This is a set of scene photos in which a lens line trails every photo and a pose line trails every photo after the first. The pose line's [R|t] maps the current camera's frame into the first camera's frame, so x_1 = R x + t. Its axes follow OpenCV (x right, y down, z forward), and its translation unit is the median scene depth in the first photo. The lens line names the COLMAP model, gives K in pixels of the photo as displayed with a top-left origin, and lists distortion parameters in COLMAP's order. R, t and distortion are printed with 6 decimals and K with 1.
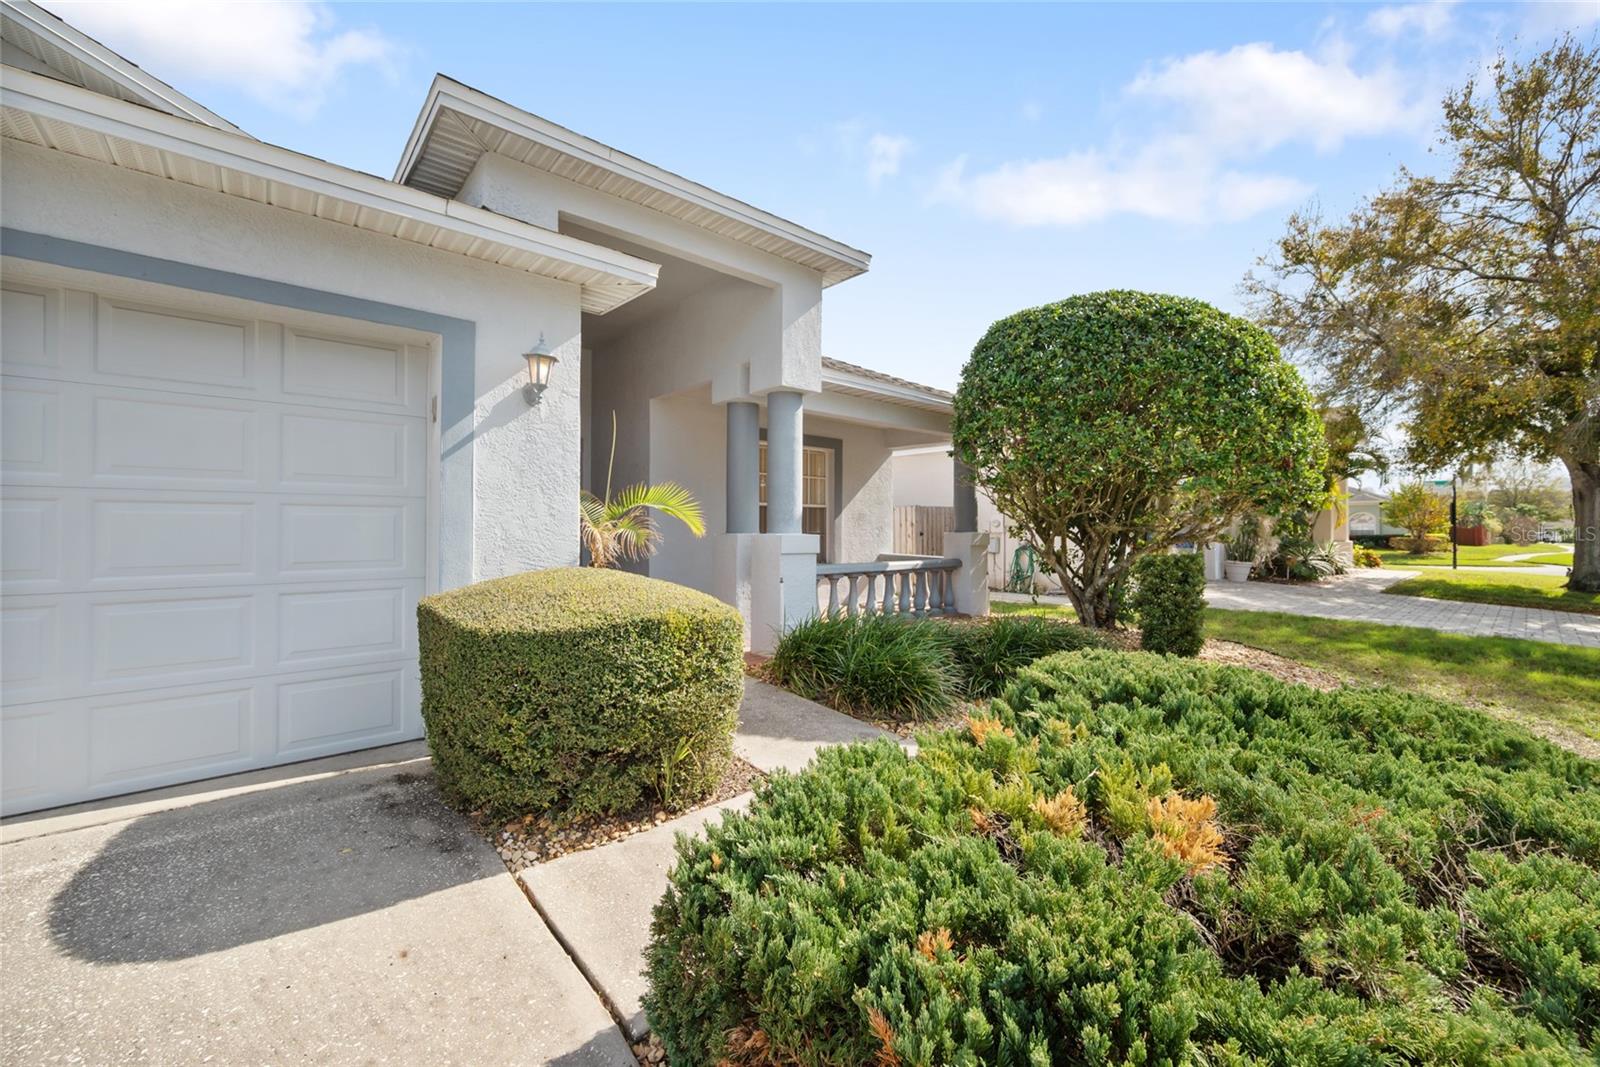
lens RADIAL K [[634.3, 0, 804.1], [0, 634.3, 524.7], [0, 0, 1]] dist [-0.001589, -0.000385]
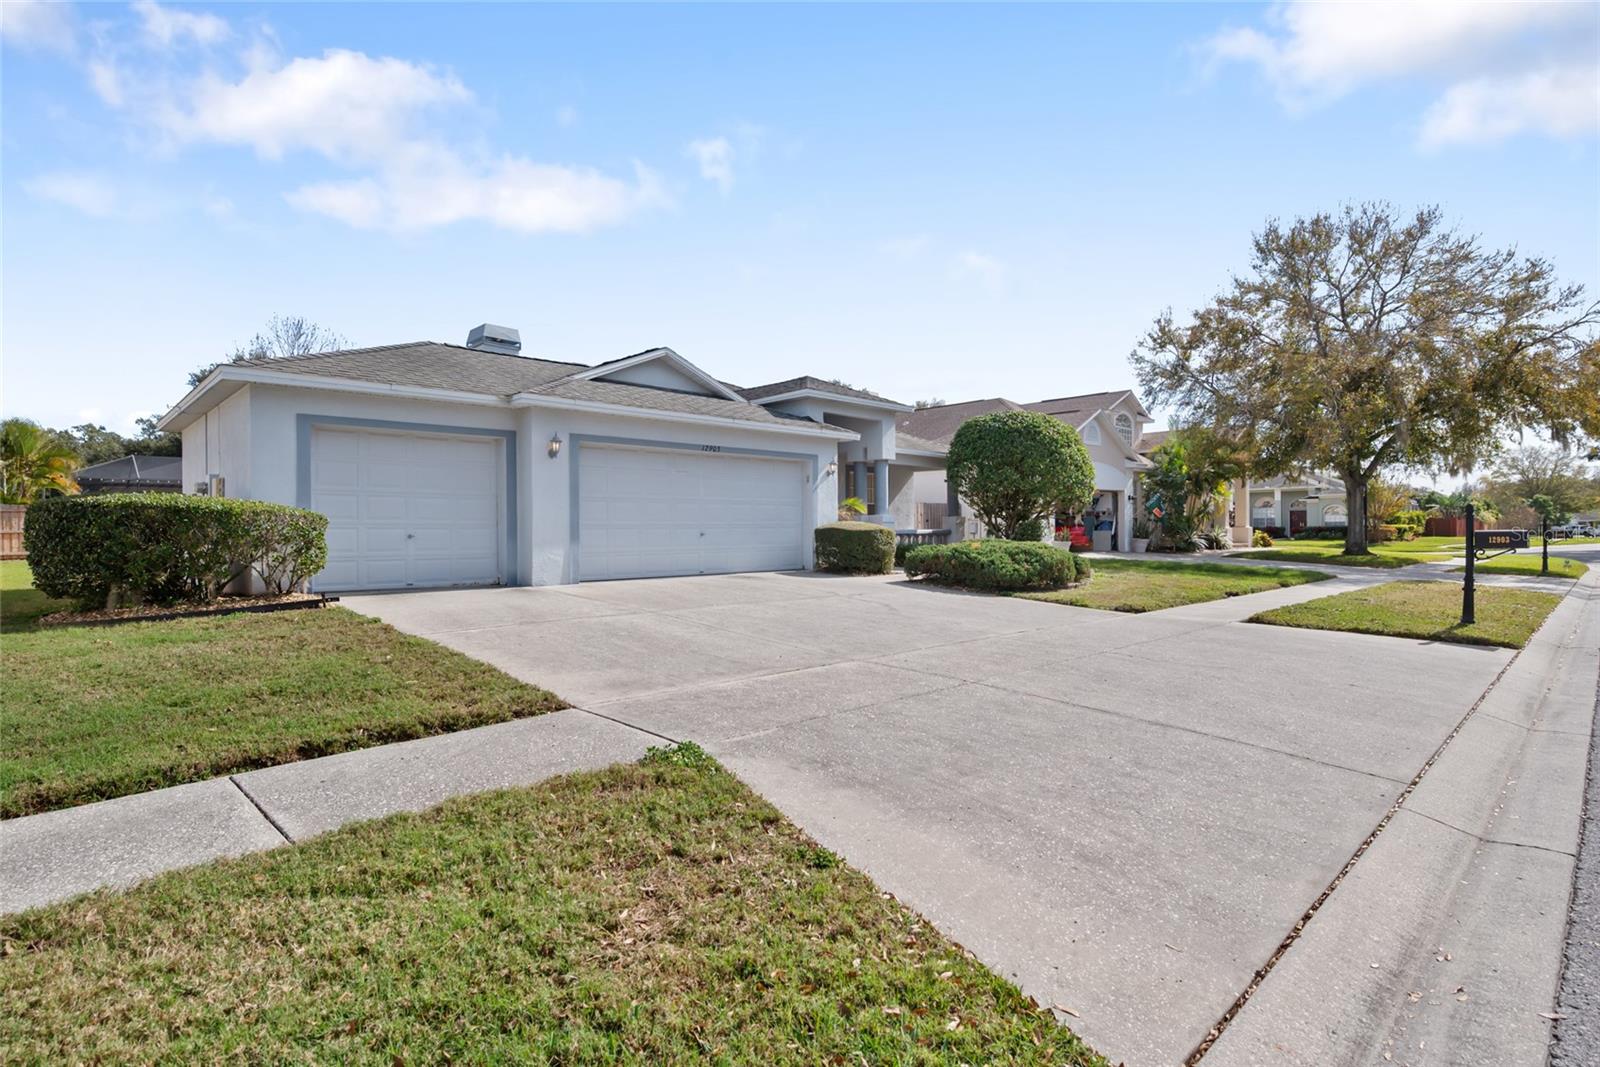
lens RADIAL K [[788.0, 0, 793.7], [0, 788.0, 531.4], [0, 0, 1]] dist [-0.002567, 0.000017]
pose [[0.999195, -0.011927, 0.038305, -0.438814], [0.011775, 0.999922, 0.004191, 0.054065], [-0.038352, -0.003737, 0.999257, -1.868432]]
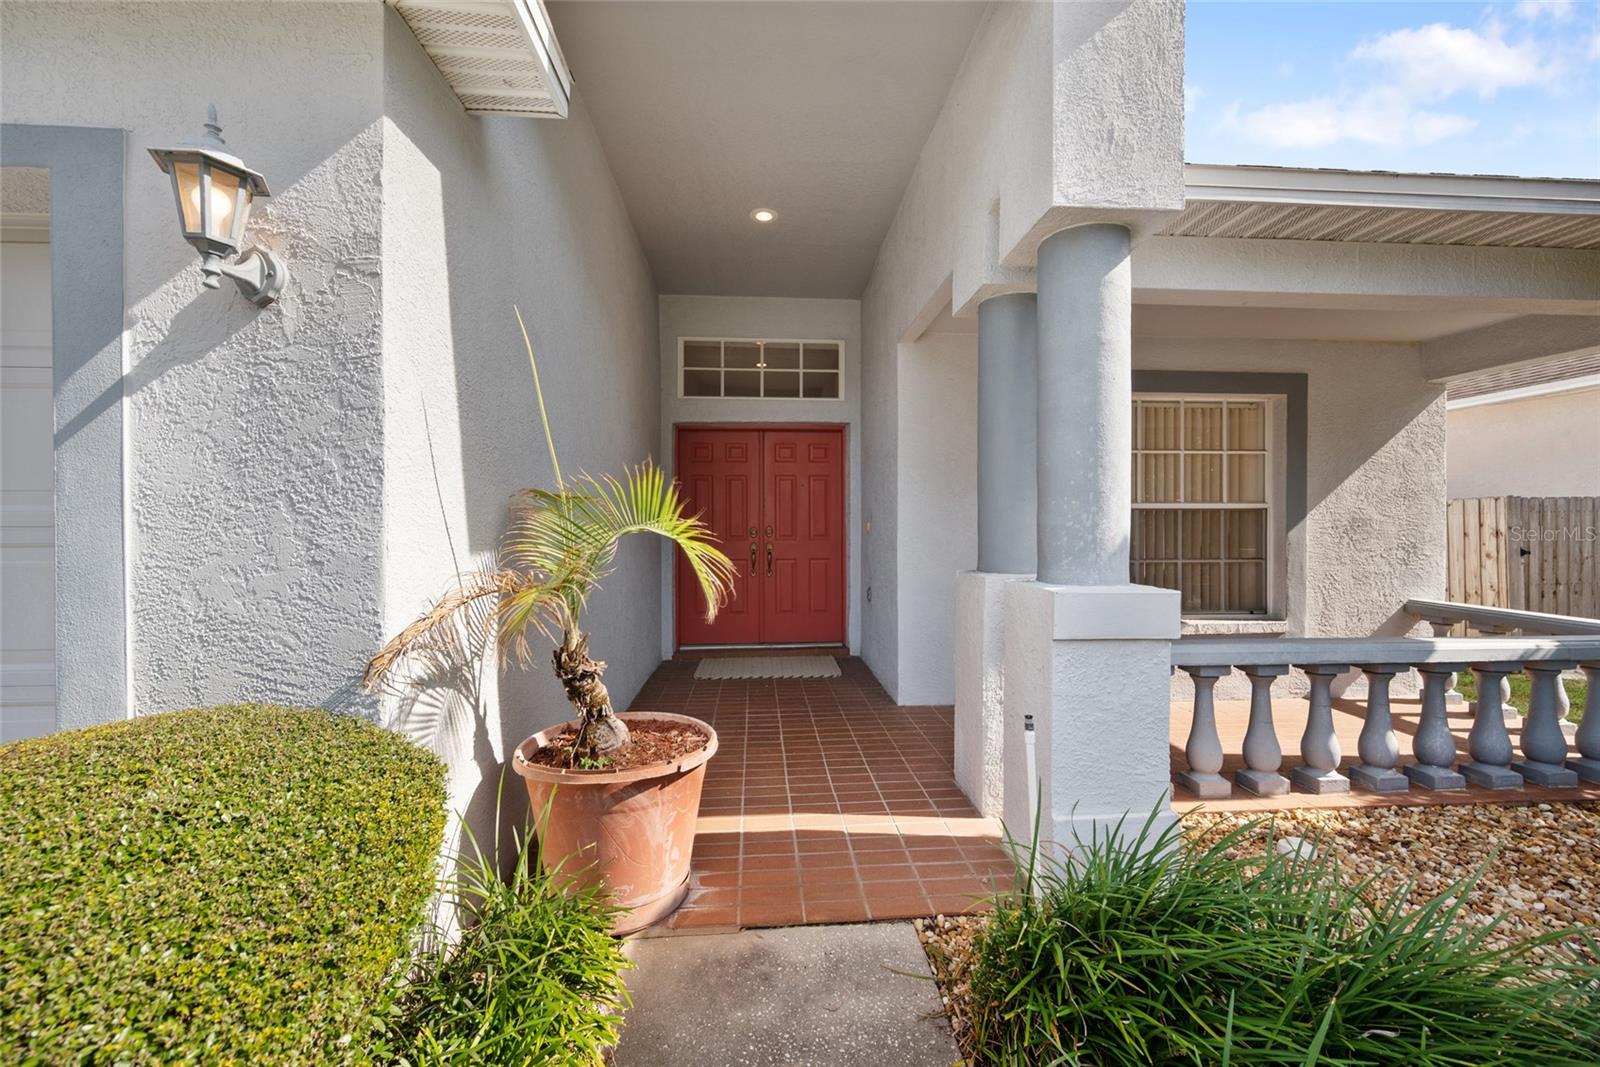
lens RADIAL K [[634.3, 0, 802.4], [0, 634.3, 529.7], [0, 0, 1]] dist [-0.001589, -0.000385]
pose [[0.795779, -0.001247, -0.605586, 0.063092], [0.006706, 0.999955, 0.006753, -0.021444], [0.605550, -0.009435, 0.795751, 0.486340]]
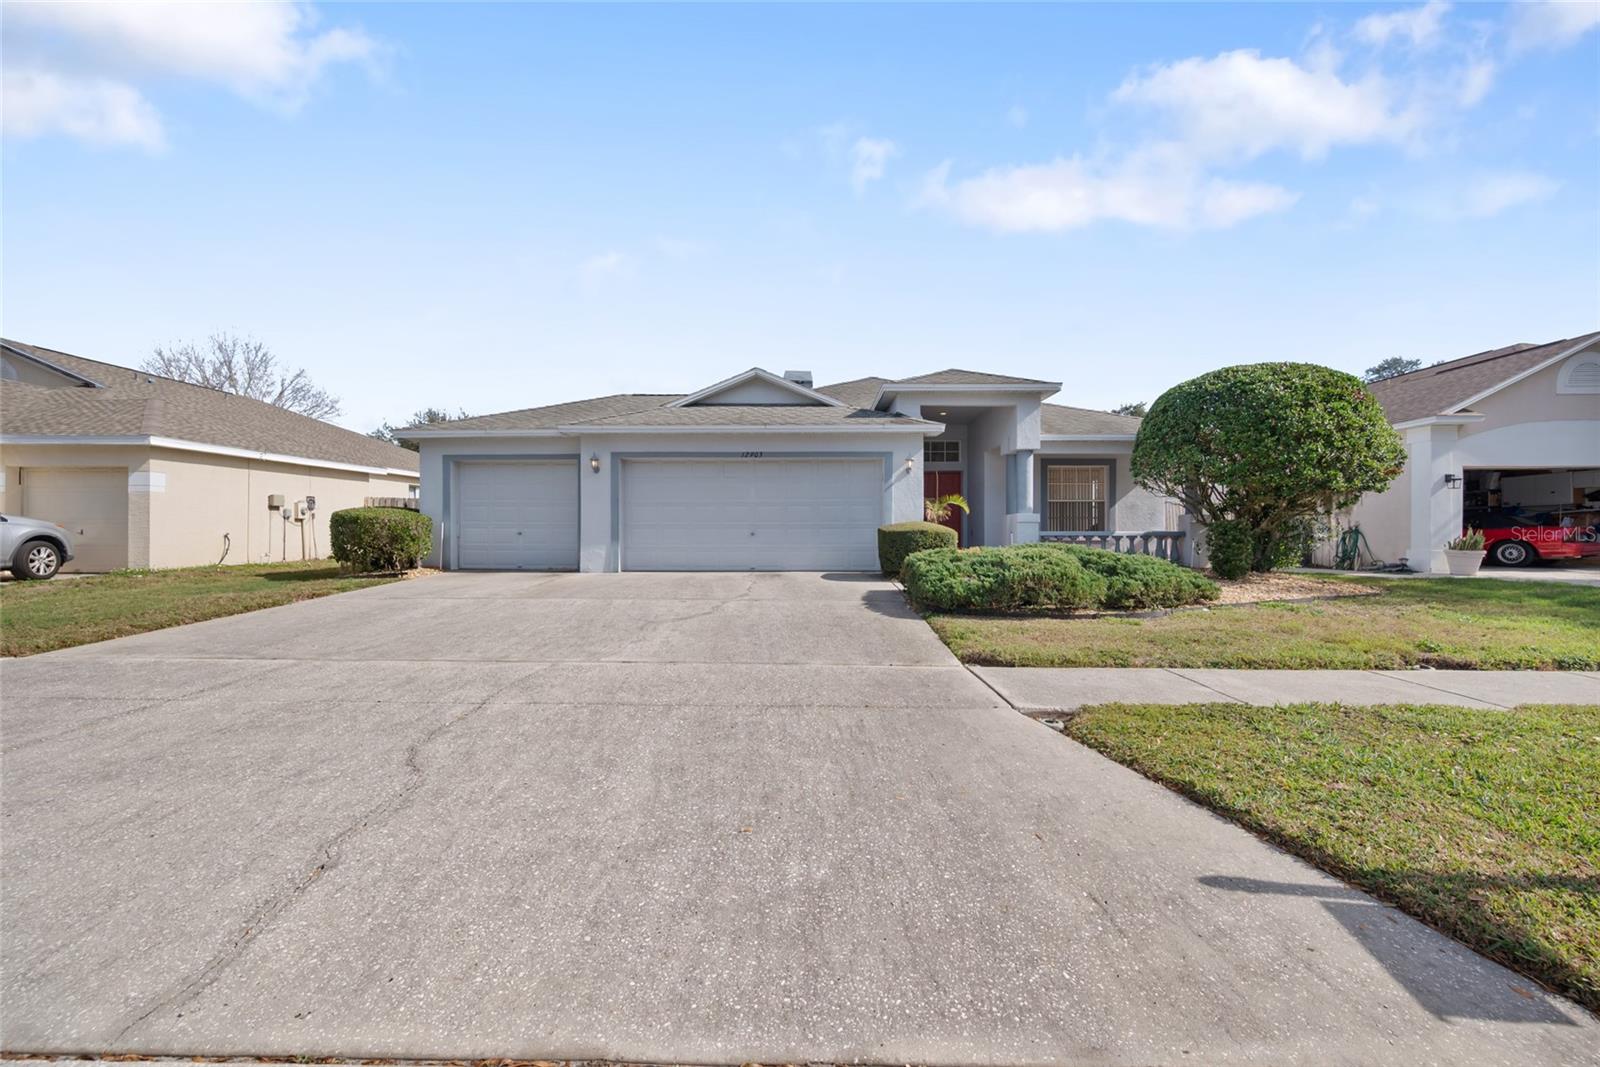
lens RADIAL K [[634.3, 0, 797.4], [0, 634.3, 529.5], [0, 0, 1]] dist [-0.001589, -0.000385]
pose [[0.735074, -0.005542, -0.677965, 0.770209], [0.006358, 0.999979, -0.001281, 0.058994], [0.677957, -0.003368, 0.735093, -1.016111]]
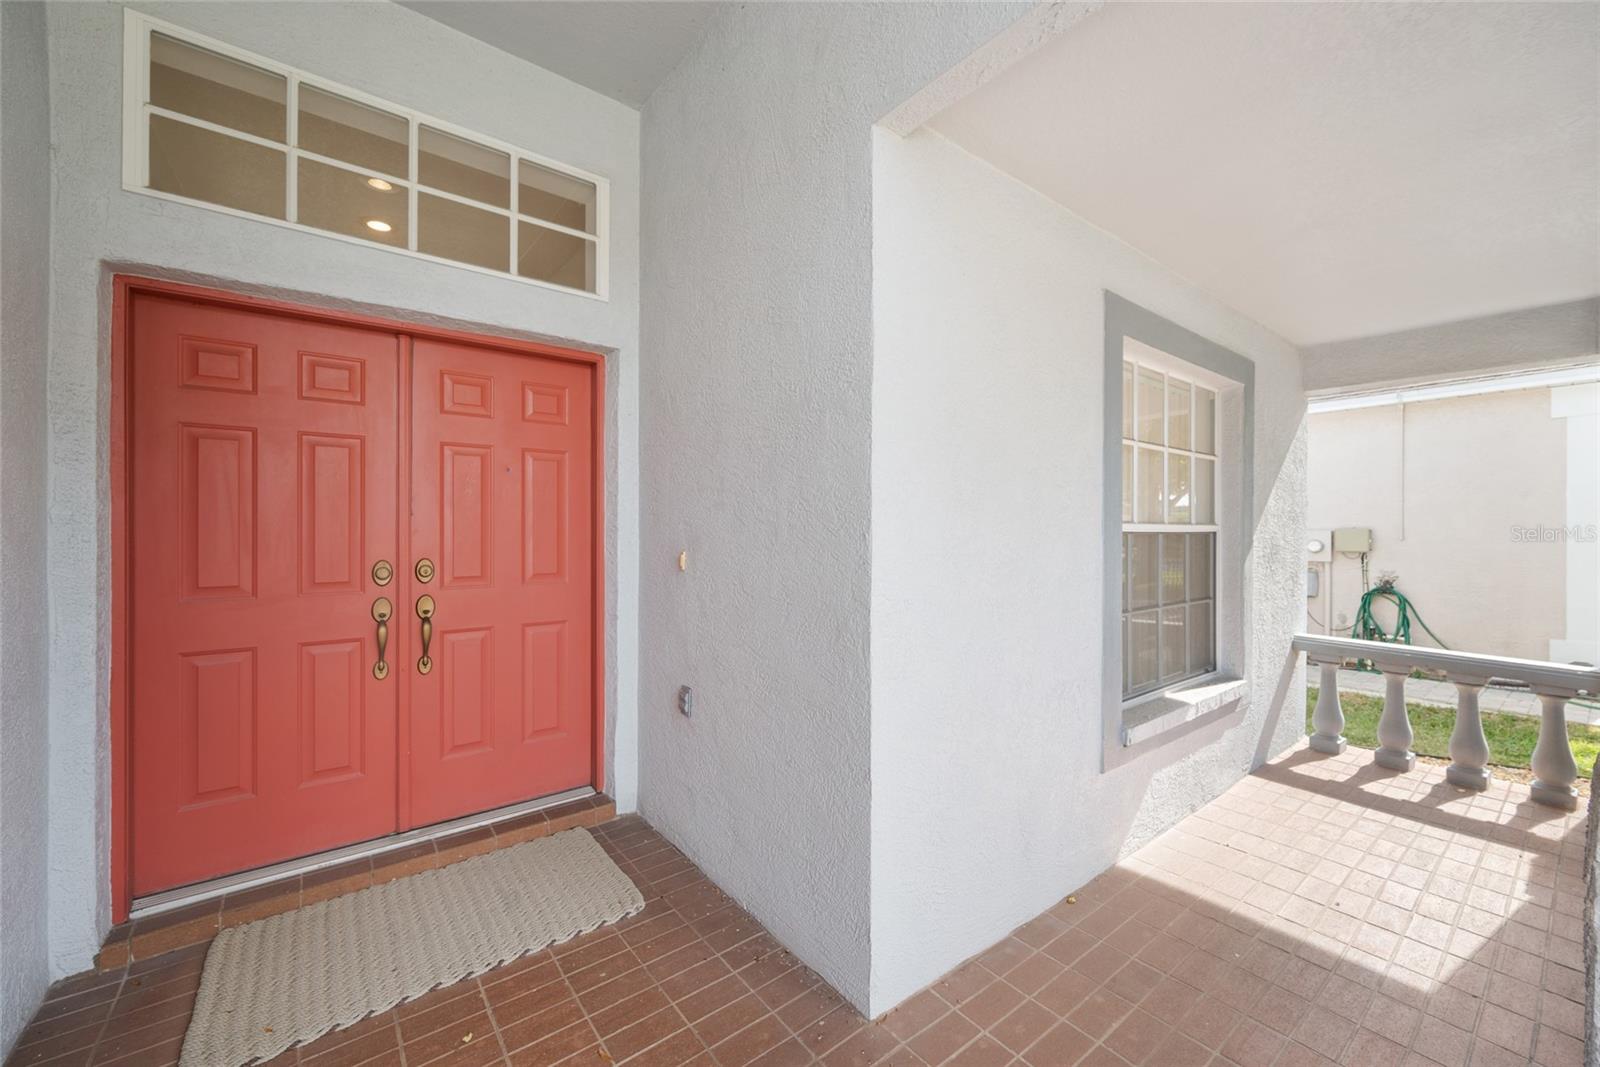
lens RADIAL K [[634.3, 0, 812.1], [0, 634.3, 531.4], [0, 0, 1]] dist [-0.001589, -0.000385]
pose [[0.998593, 0.001651, -0.052994, -0.275036], [-0.001318, 0.999979, 0.006315, -0.040603], [0.053003, -0.006236, 0.998575, 0.809748]]
